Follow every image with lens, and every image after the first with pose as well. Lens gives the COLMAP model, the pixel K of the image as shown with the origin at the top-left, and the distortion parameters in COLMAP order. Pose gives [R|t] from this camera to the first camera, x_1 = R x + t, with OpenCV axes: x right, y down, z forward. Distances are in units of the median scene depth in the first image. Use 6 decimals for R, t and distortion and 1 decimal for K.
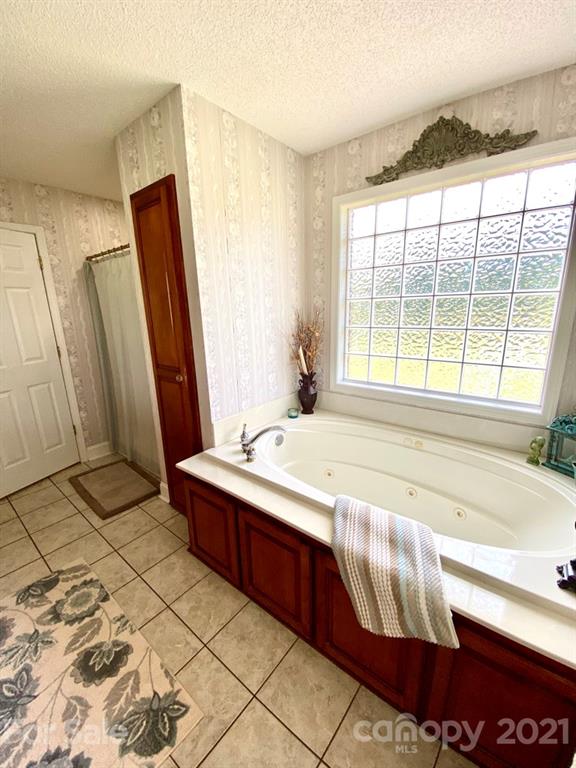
lens RADIAL K [[312.9, 0, 287.8], [0, 312.9, 387.2], [0, 0, 1]] dist [0.041974, -0.028941]
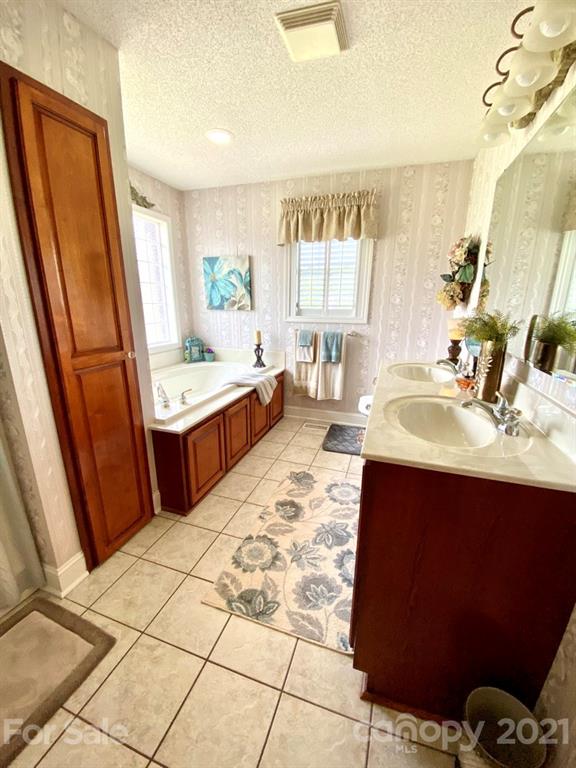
lens RADIAL K [[312.9, 0, 287.8], [0, 312.9, 387.2], [0, 0, 1]] dist [0.041974, -0.028941]
pose [[-0.352693, -0.227136, 0.907754, -1.671713], [0.229341, 0.919523, 0.319188, -0.160937], [-0.907199, 0.320760, -0.272218, 1.117859]]
